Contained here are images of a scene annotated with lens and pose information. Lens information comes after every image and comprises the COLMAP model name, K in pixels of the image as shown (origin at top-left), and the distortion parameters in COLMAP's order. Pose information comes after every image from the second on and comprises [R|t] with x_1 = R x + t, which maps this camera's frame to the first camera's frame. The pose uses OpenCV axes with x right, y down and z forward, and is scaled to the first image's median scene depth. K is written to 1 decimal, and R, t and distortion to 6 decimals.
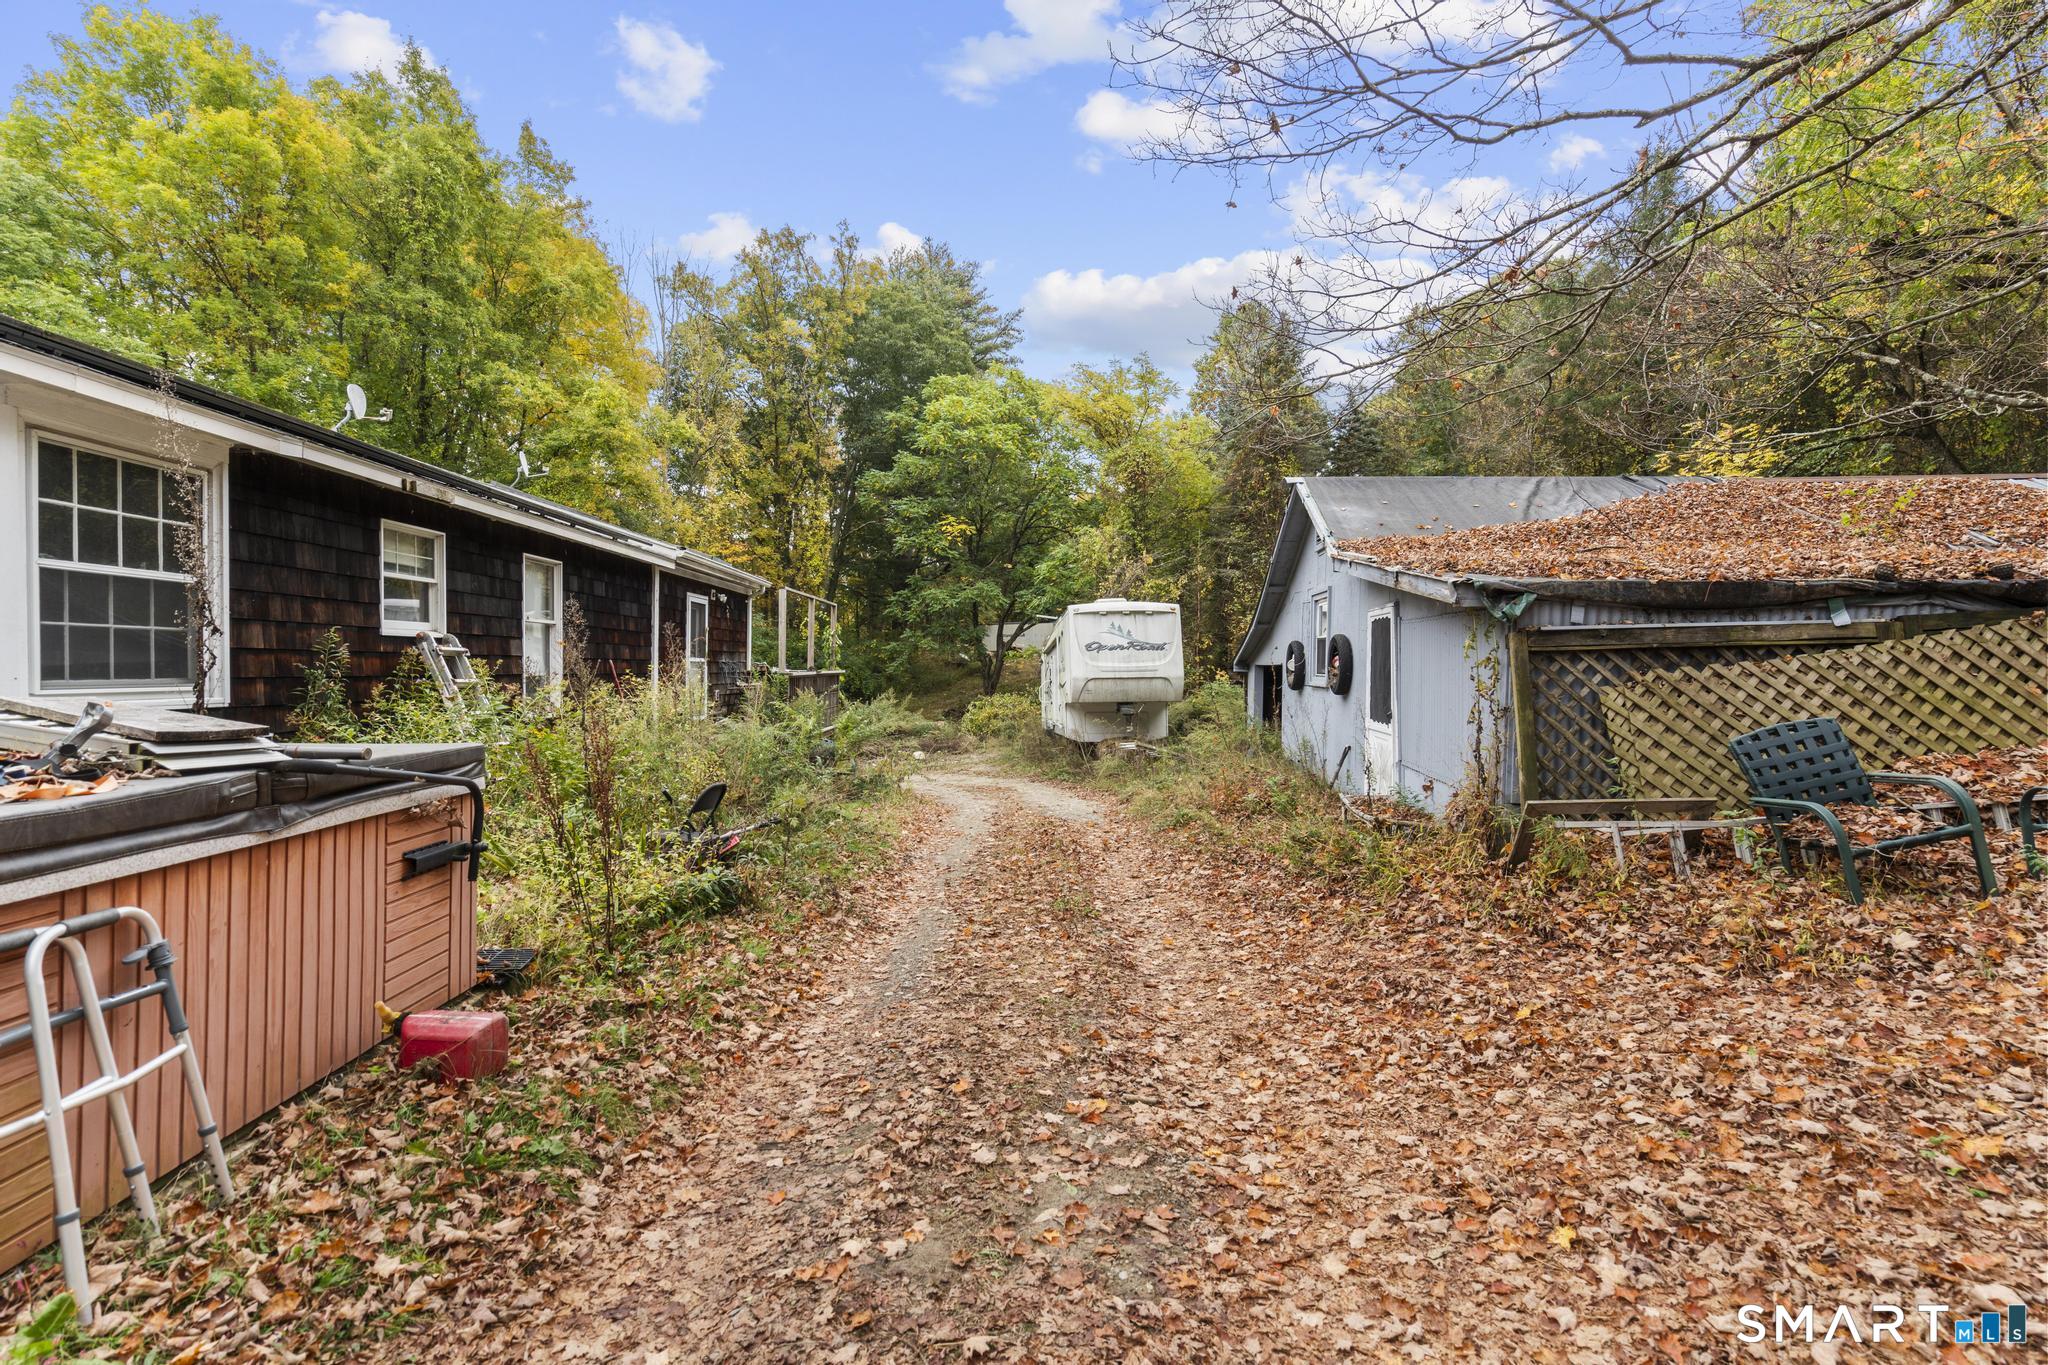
lens RADIAL K [[923.5, 0, 1025.3], [0, 923.5, 680.2], [0, 0, 1]] dist [-0.024910, 0.006181]
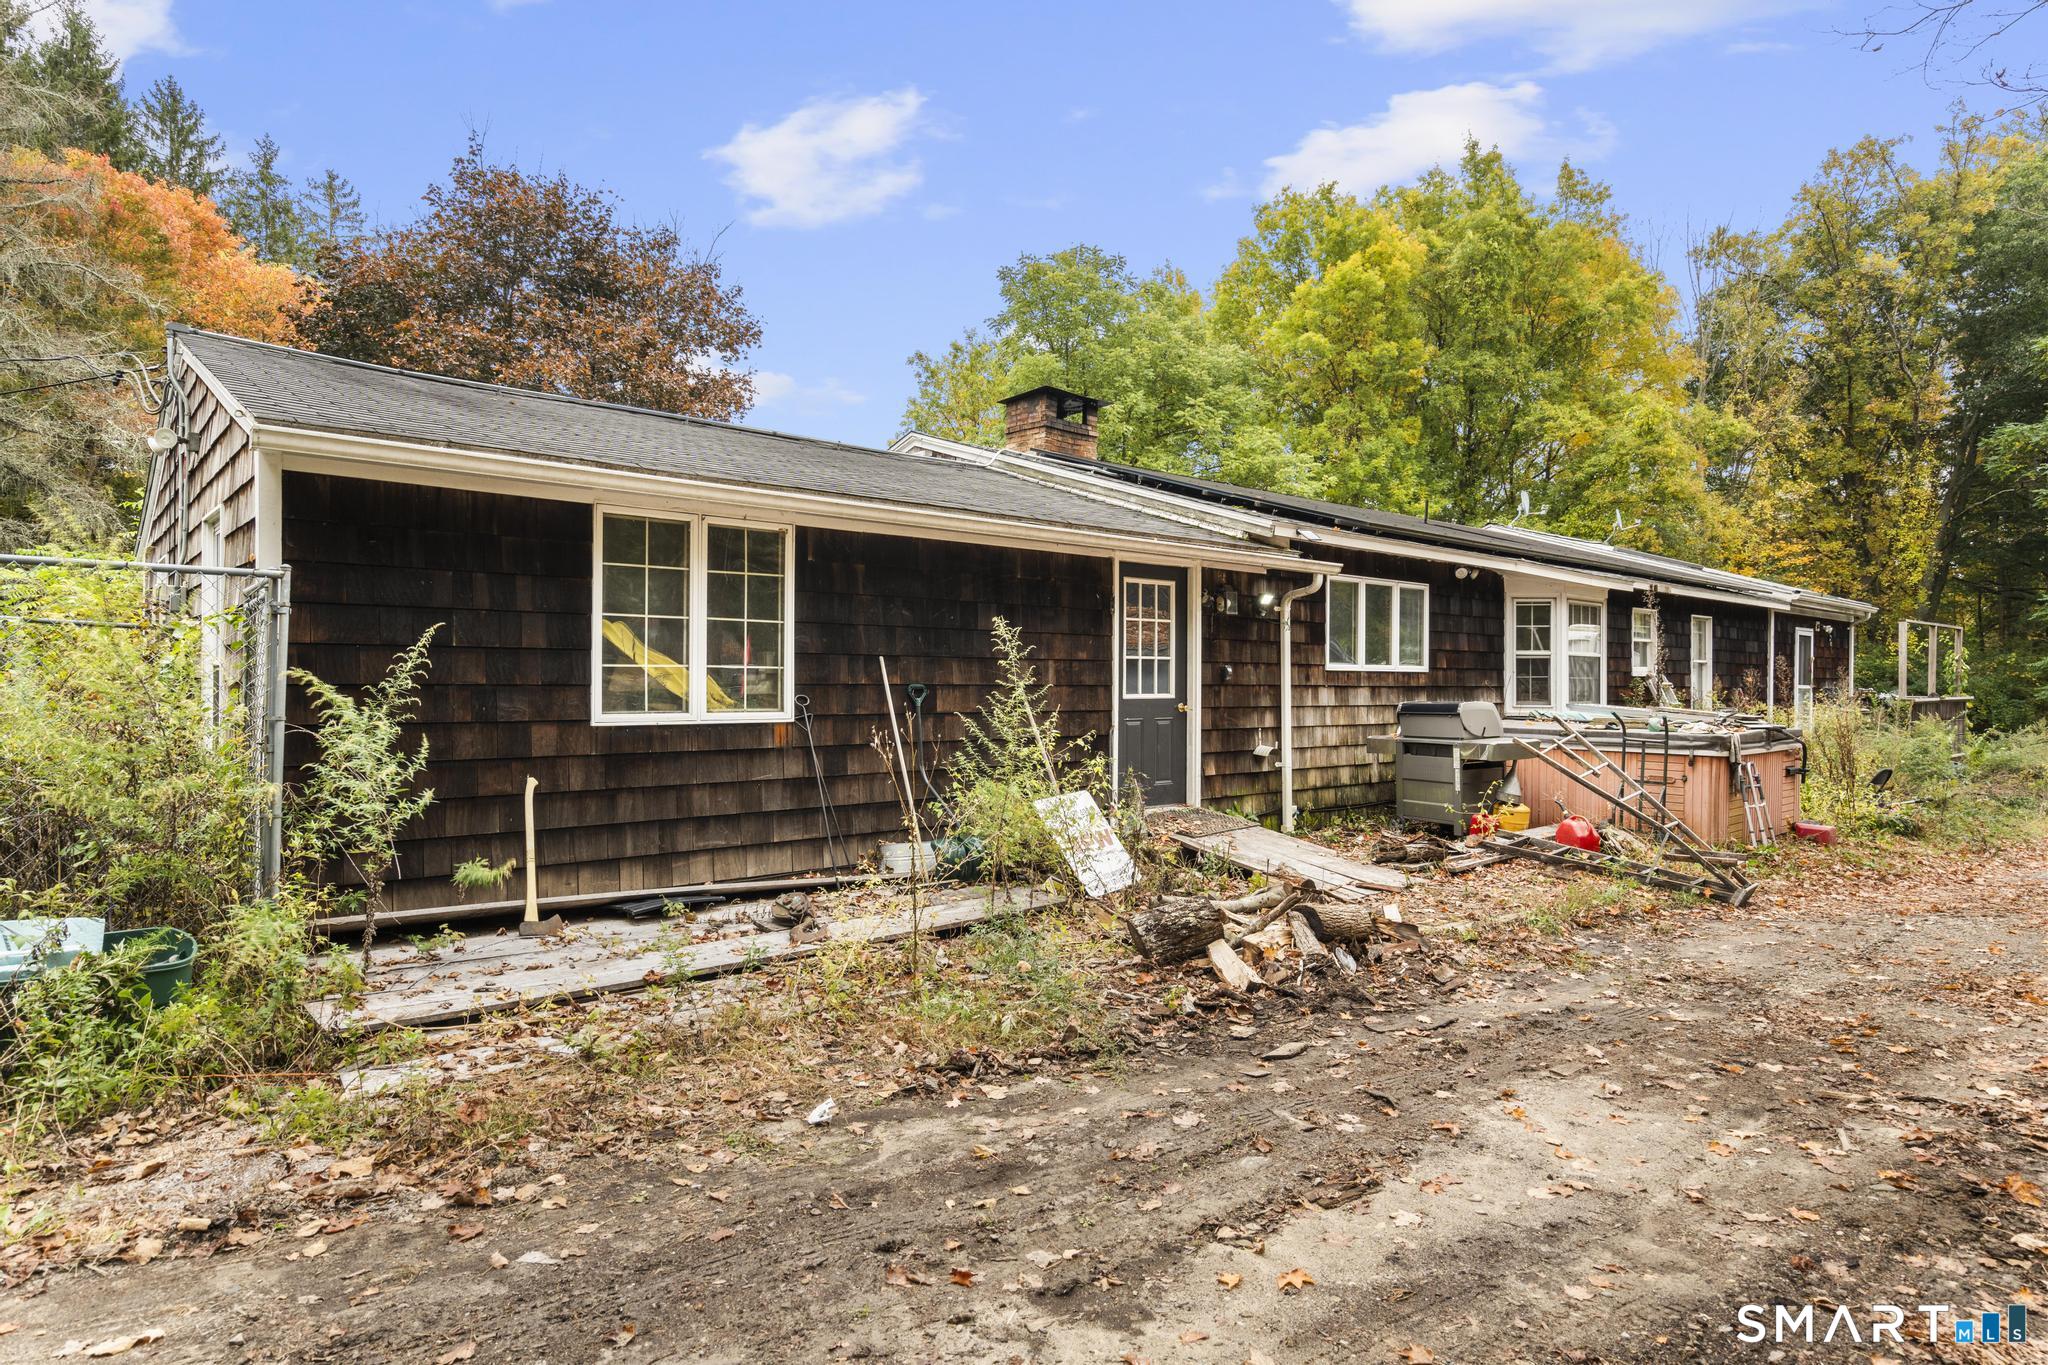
lens RADIAL K [[1138.1, 0, 1024.0], [0, 1138.1, 682.5], [0, 0, 1]] dist [0.005975, -0.000052]
pose [[0.640834, -0.005840, -0.767657, 0.043535], [-0.010258, 0.999817, -0.016170, 0.001969], [0.767611, 0.018237, 0.640657, -0.270989]]
